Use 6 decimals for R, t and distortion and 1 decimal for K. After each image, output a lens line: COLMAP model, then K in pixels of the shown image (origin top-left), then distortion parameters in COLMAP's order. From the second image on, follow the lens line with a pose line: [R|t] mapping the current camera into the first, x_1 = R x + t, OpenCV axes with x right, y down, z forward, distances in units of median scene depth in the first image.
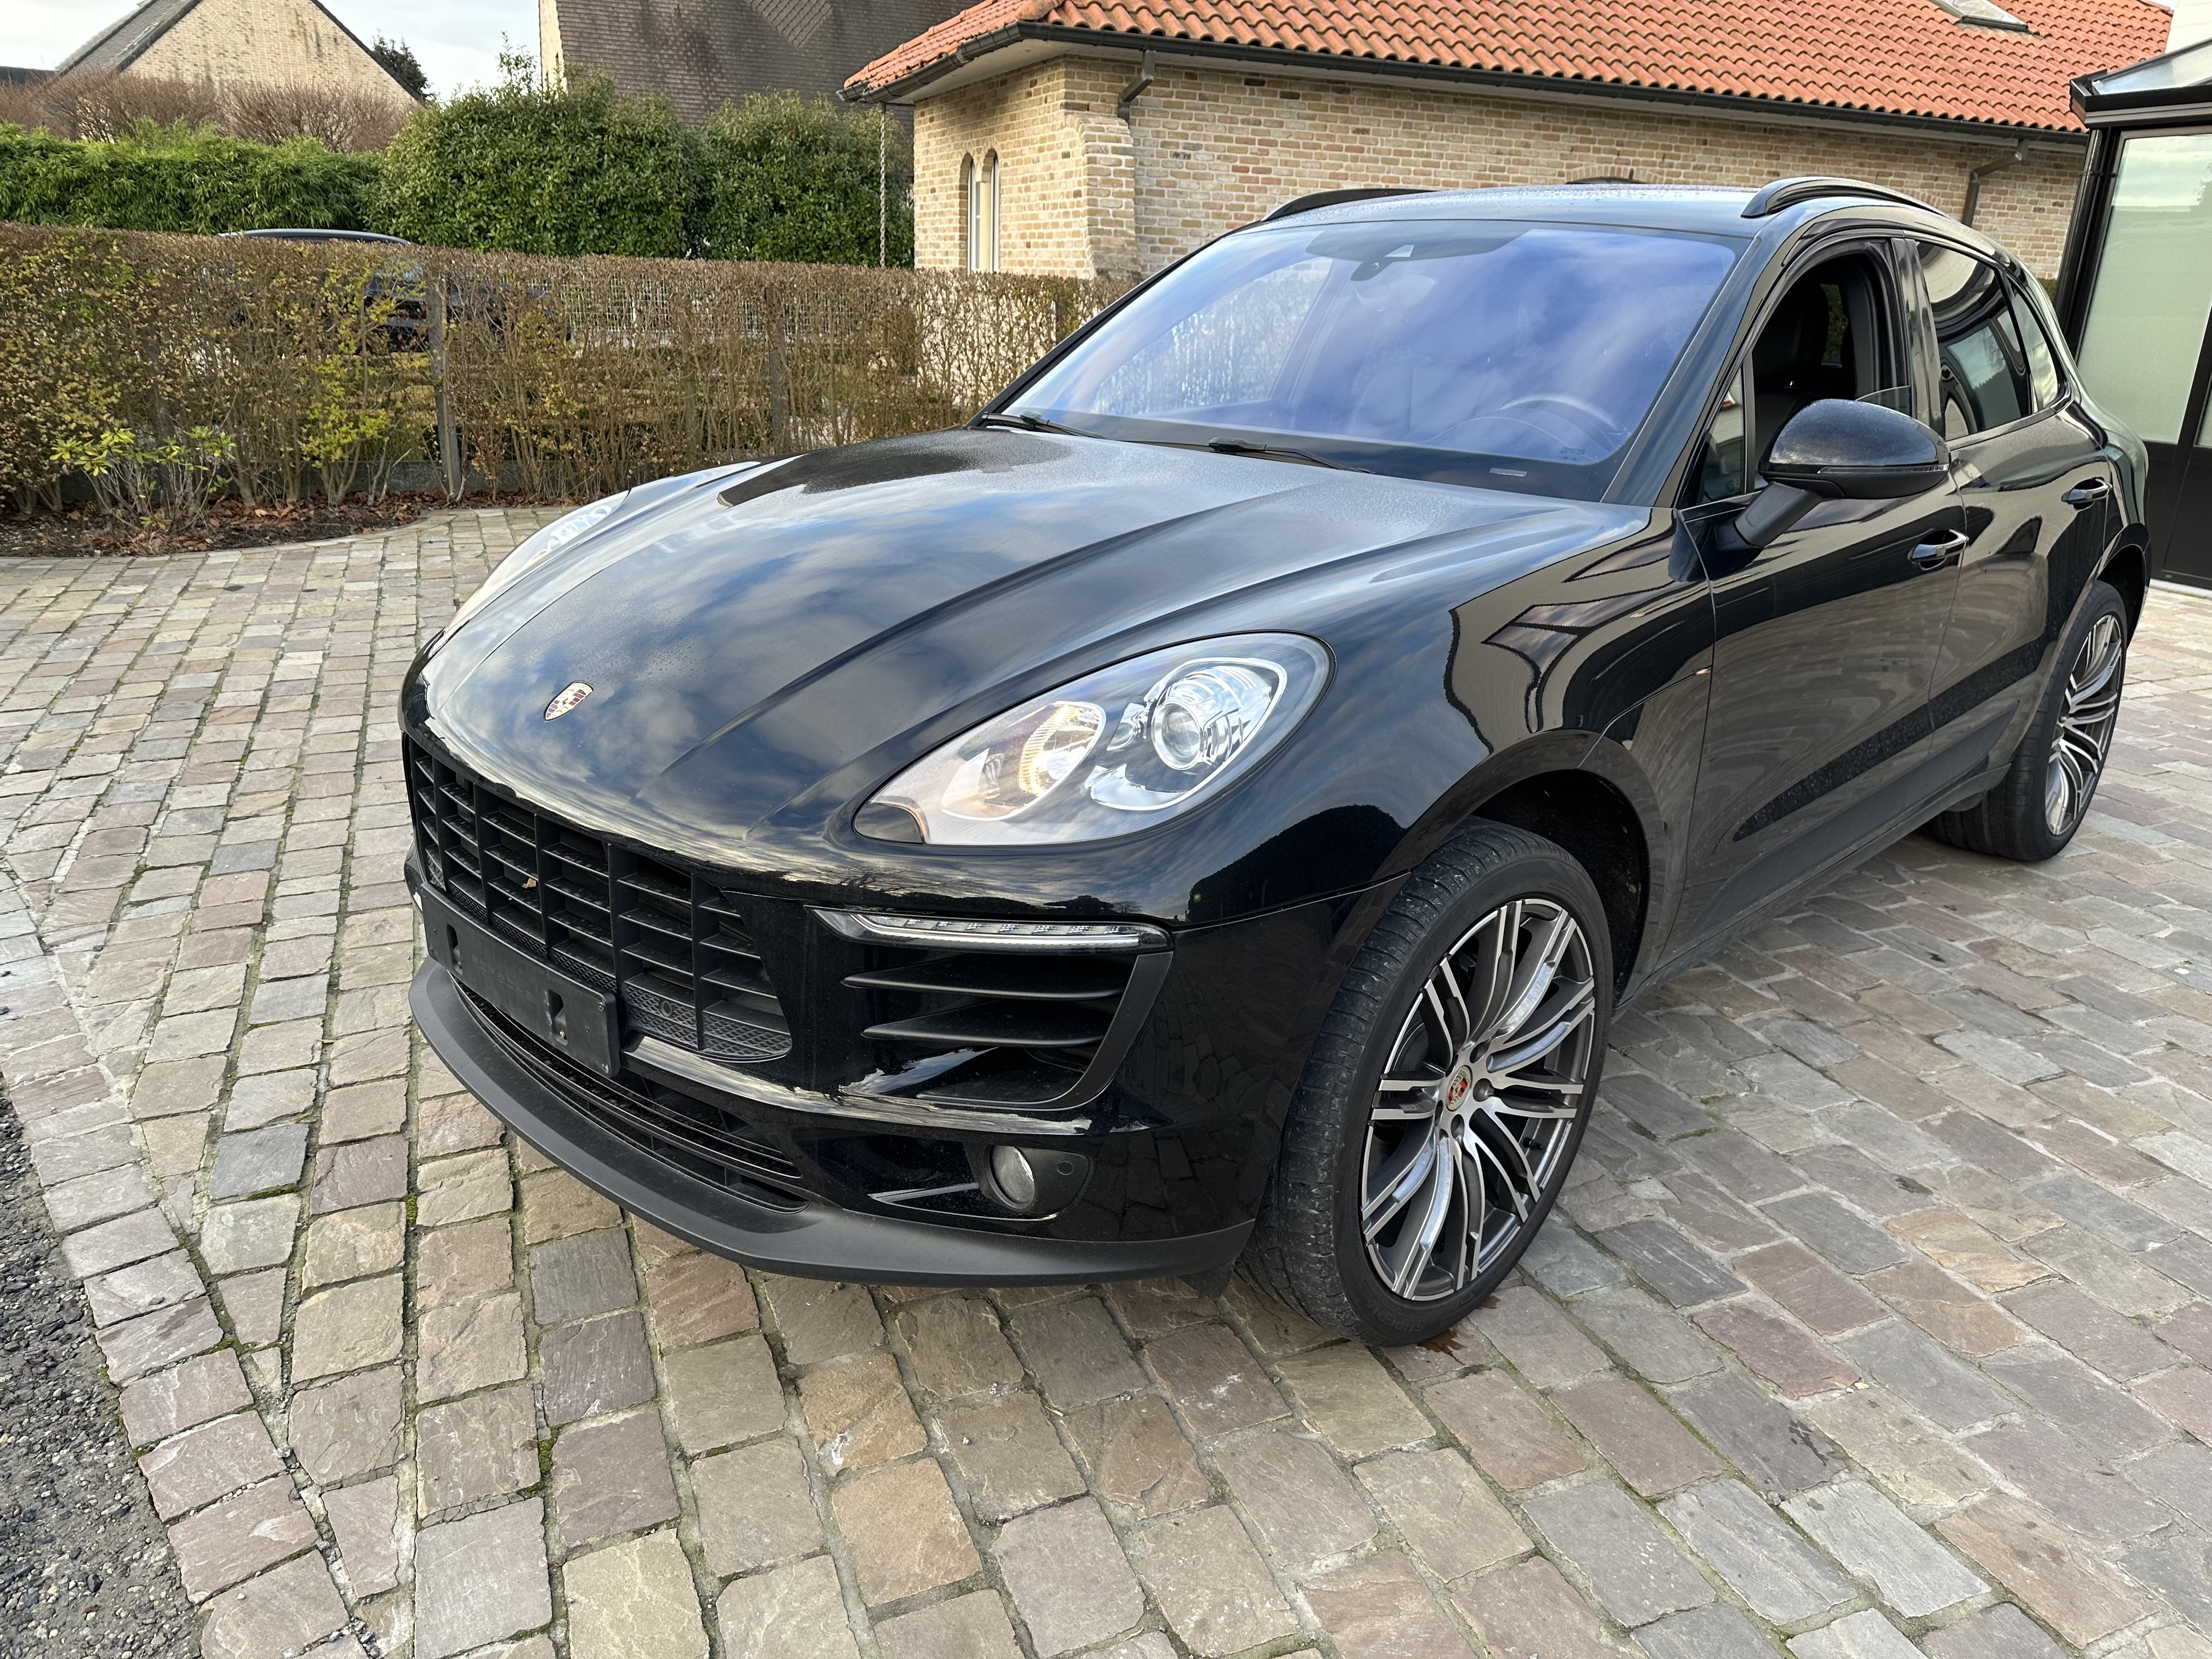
lens RADIAL K [[1538.8, 0, 1114.3], [0, 1538.8, 829.9], [0, 0, 1]] dist [0.010246, -0.013889]
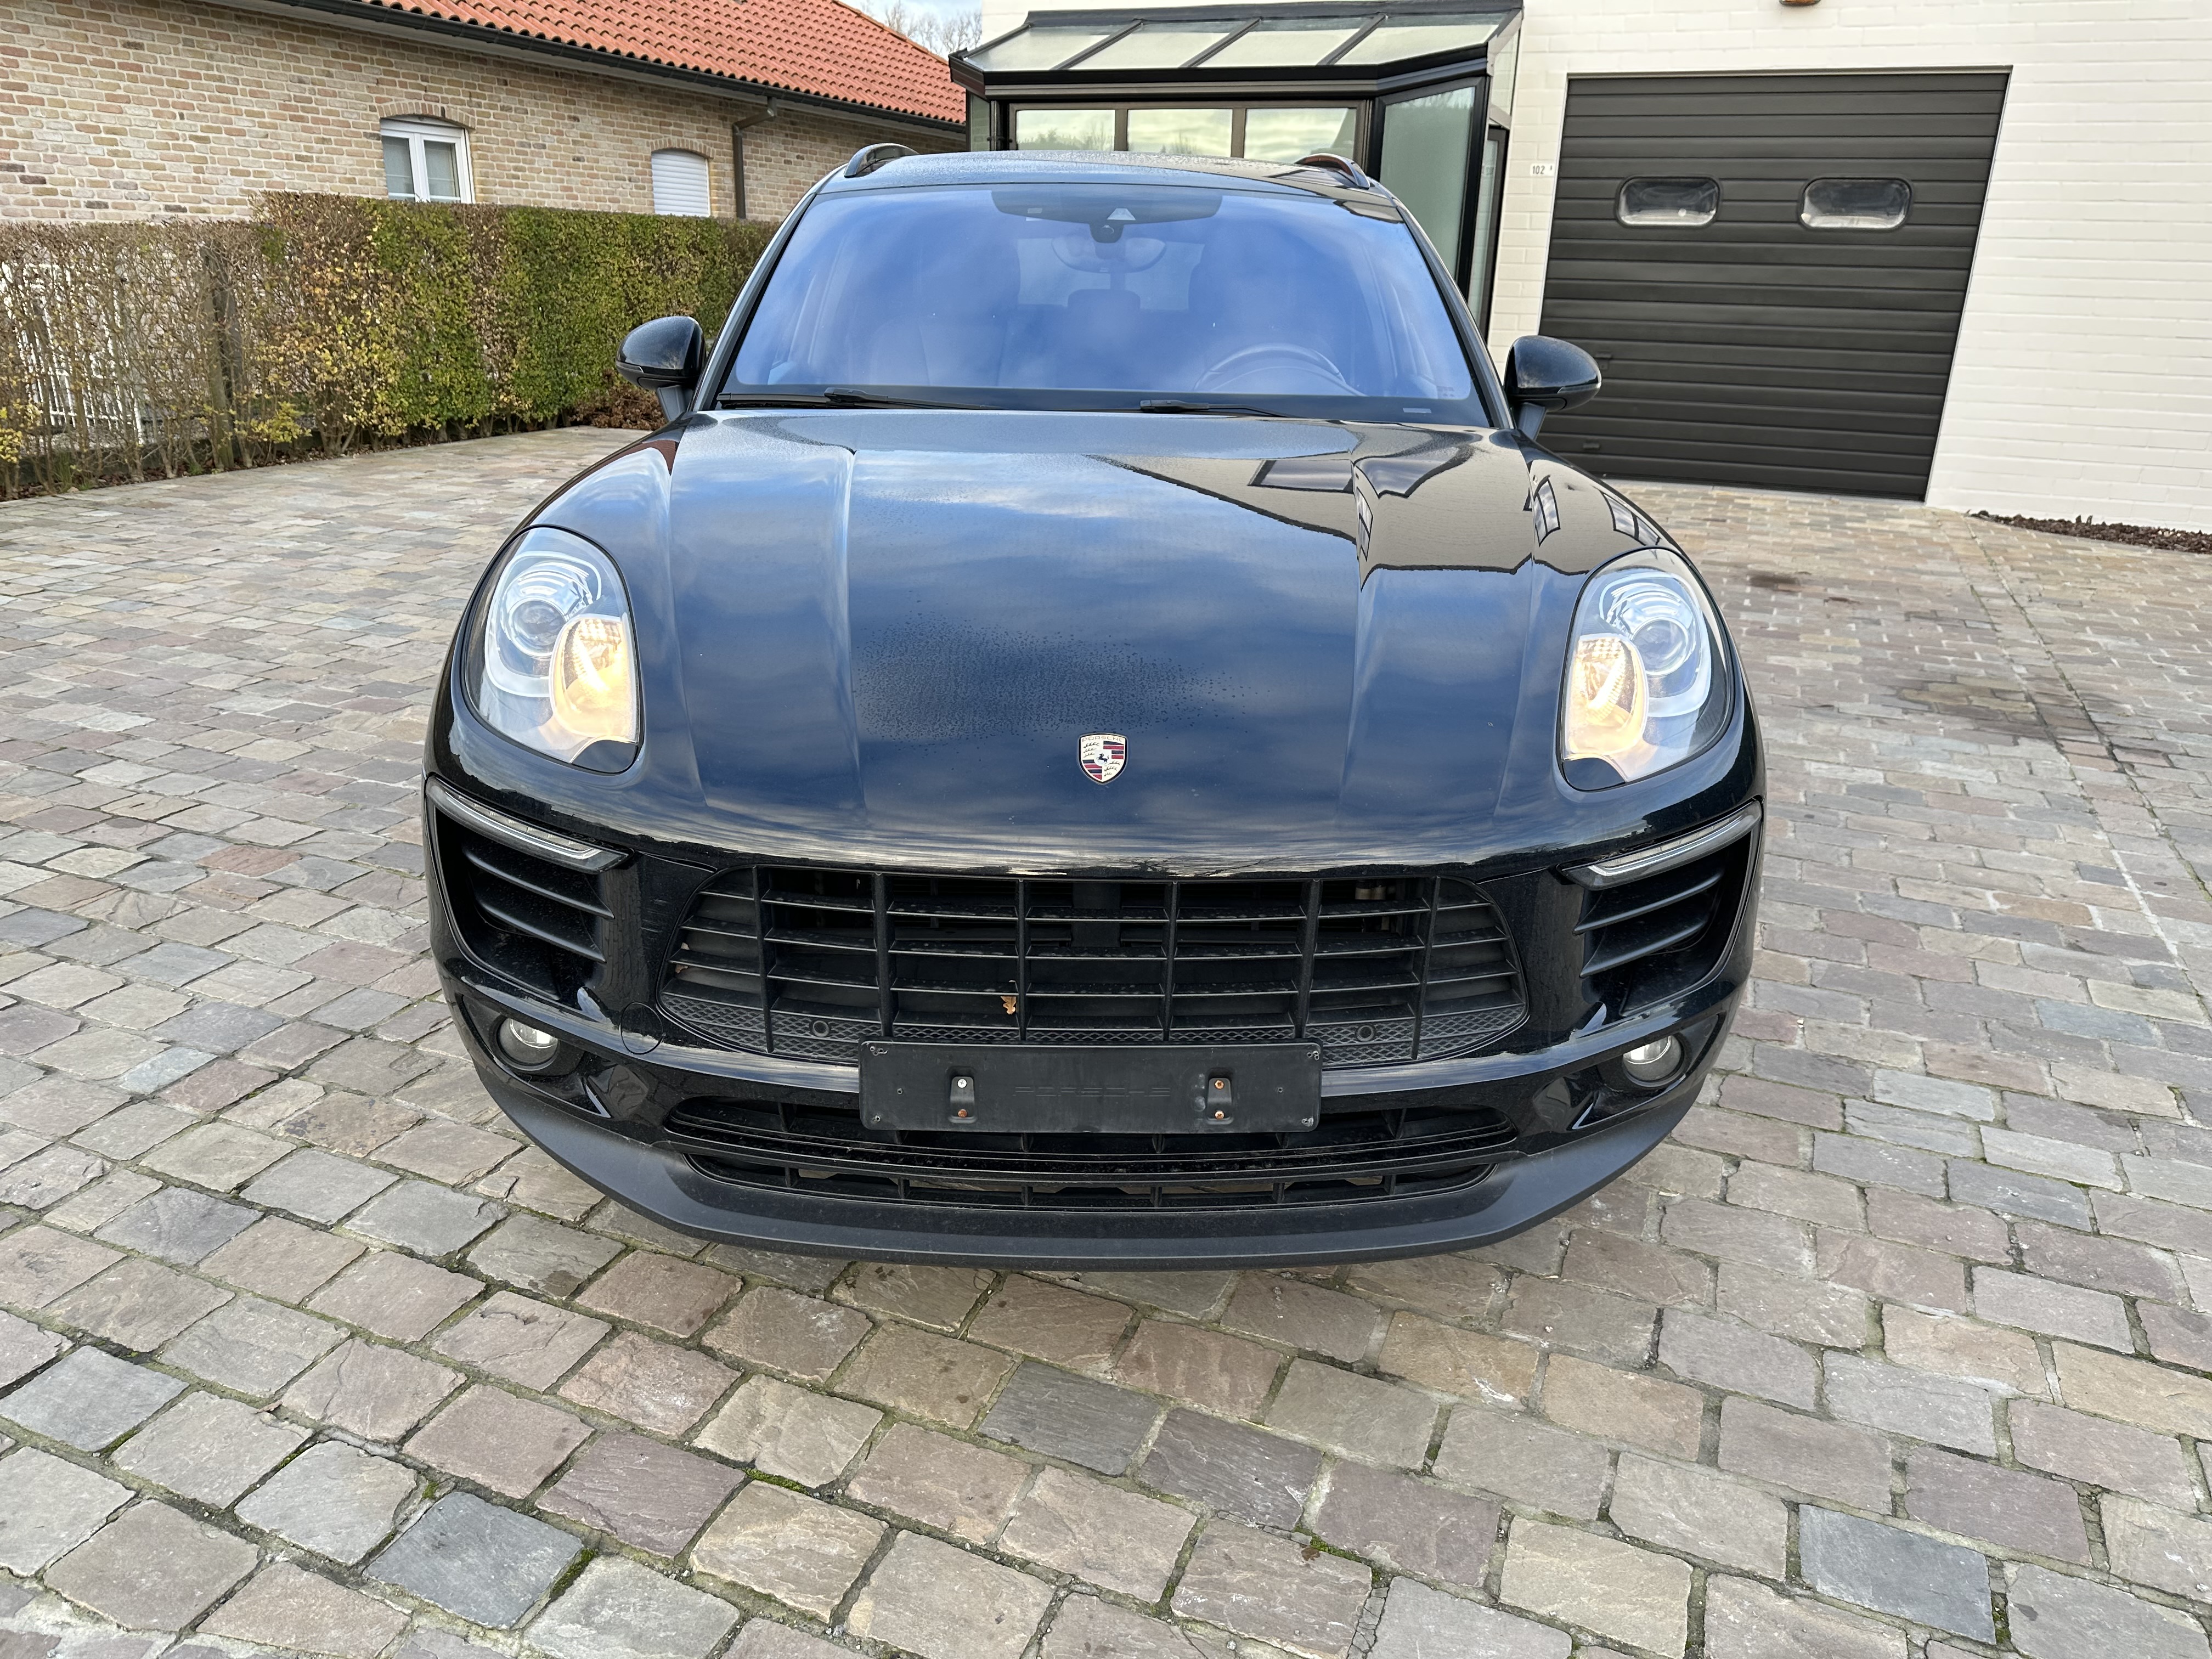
lens RADIAL K [[1538.8, 0, 1102.1], [0, 1538.8, 836.9], [0, 0, 1]] dist [0.010246, -0.013889]
pose [[0.708968, -0.258198, 0.656276, -0.127694], [0.233326, 0.964040, 0.127221, -0.020591], [-0.665524, 0.062931, 0.743718, 0.050561]]
